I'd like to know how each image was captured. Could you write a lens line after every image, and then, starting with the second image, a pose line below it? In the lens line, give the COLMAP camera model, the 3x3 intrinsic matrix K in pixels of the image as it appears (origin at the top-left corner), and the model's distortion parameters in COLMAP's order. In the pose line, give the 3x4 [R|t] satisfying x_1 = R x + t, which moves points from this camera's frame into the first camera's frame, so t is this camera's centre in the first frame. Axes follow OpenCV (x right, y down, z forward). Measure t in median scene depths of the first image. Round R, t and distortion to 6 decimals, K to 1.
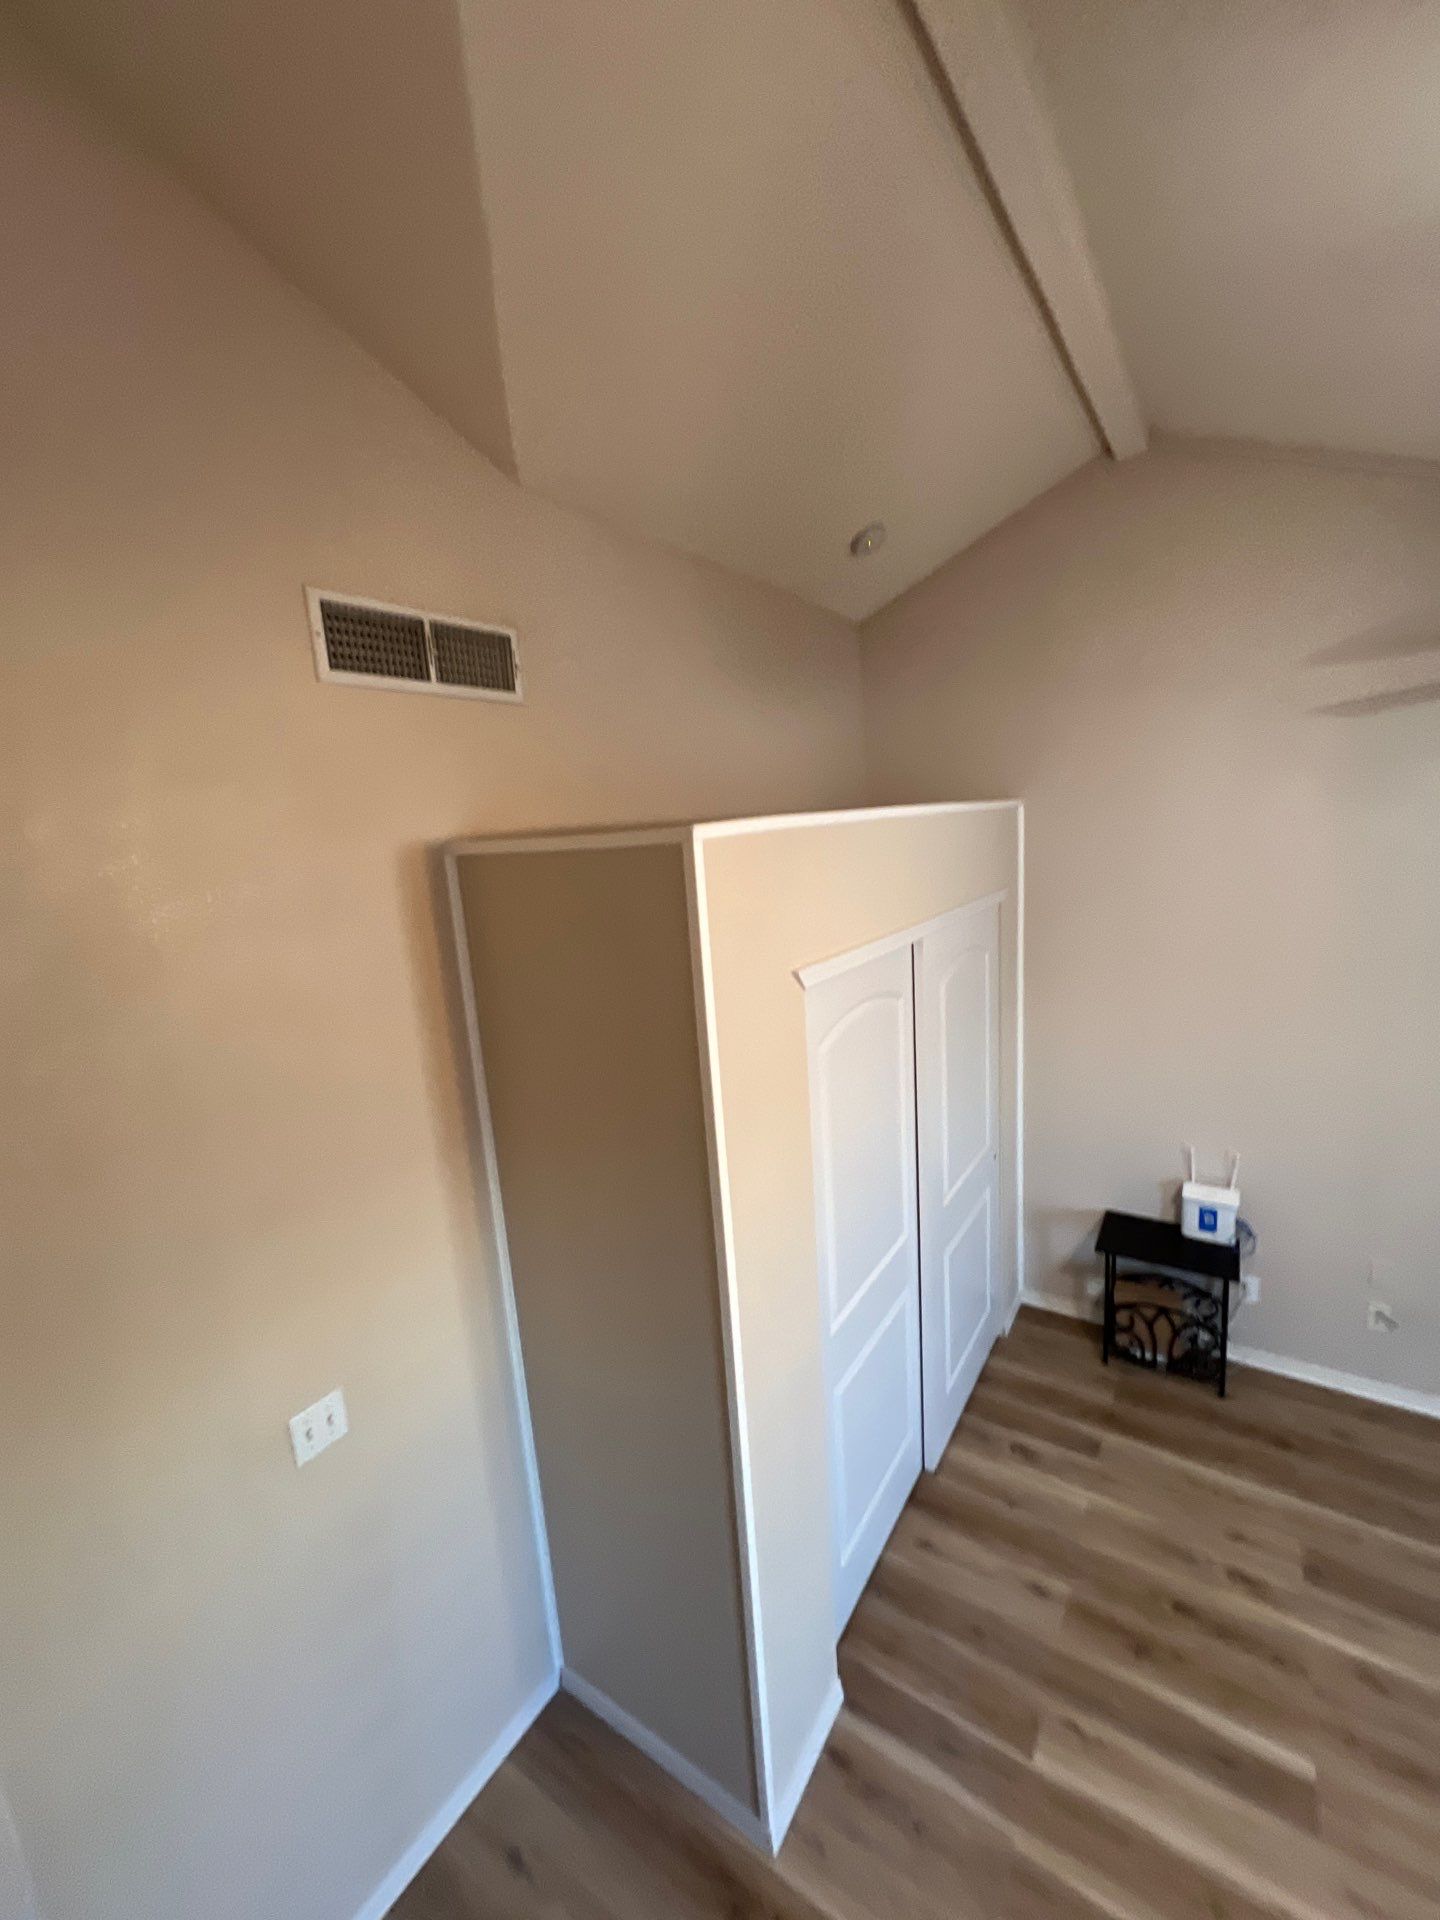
lens RADIAL K [[766.5, 0, 729.2], [0, 766.5, 958.0], [0, 0, 1]] dist [-0.000895, 0.000002]
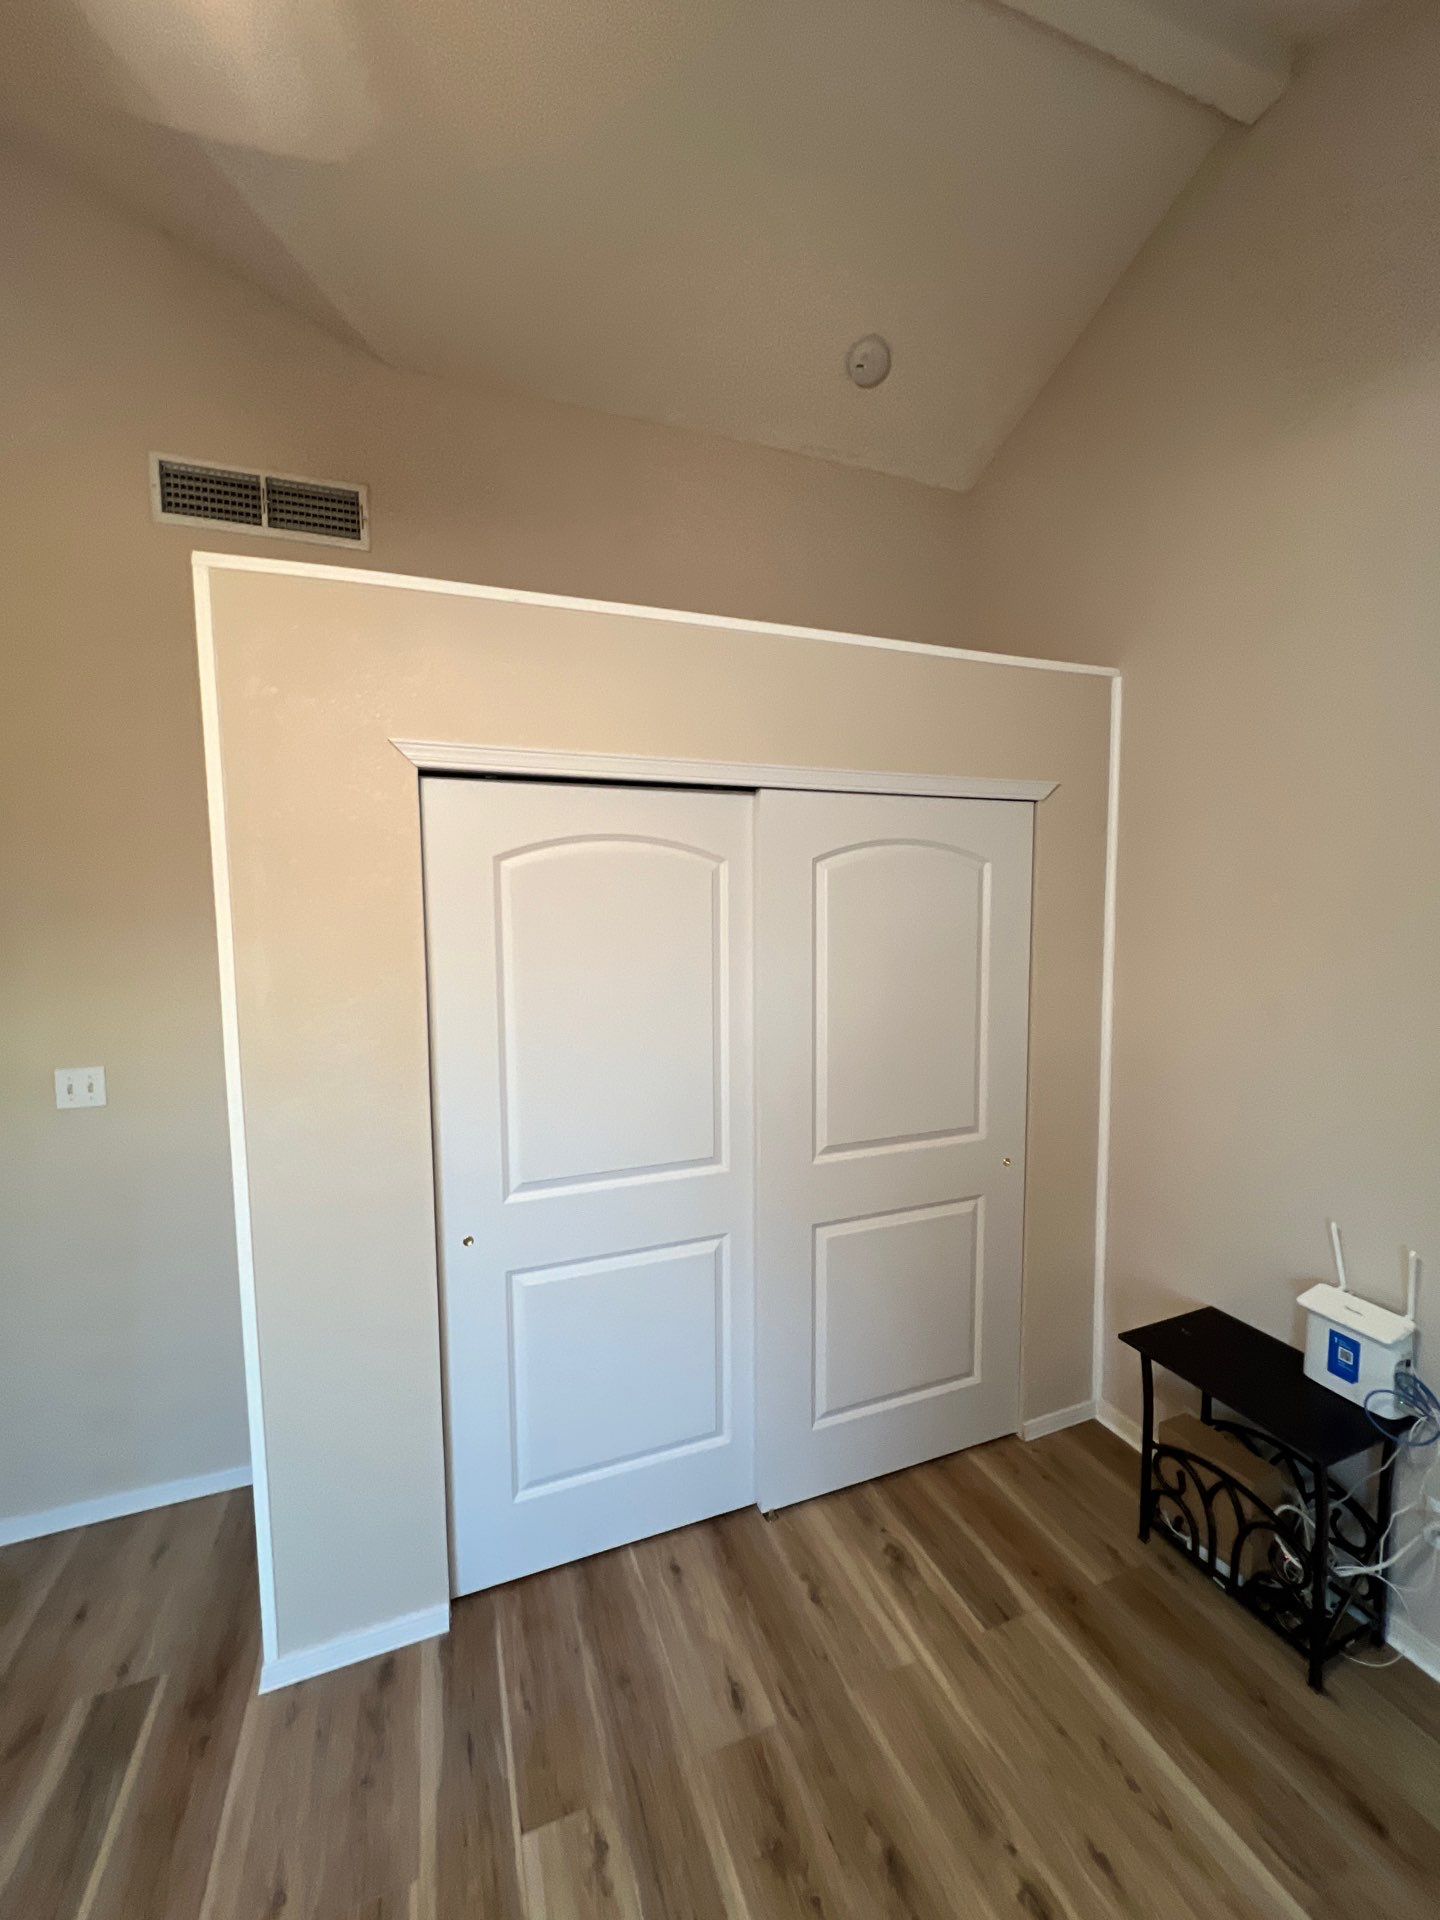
lens RADIAL K [[766.5, 0, 727.9], [0, 766.5, 959.9], [0, 0, 1]] dist [-0.000895, 0.000002]
pose [[0.816730, 0.104868, -0.567410, 0.739395], [-0.146537, 0.988804, -0.028176, 0.187455], [0.558103, 0.106159, 0.822953, 0.357864]]
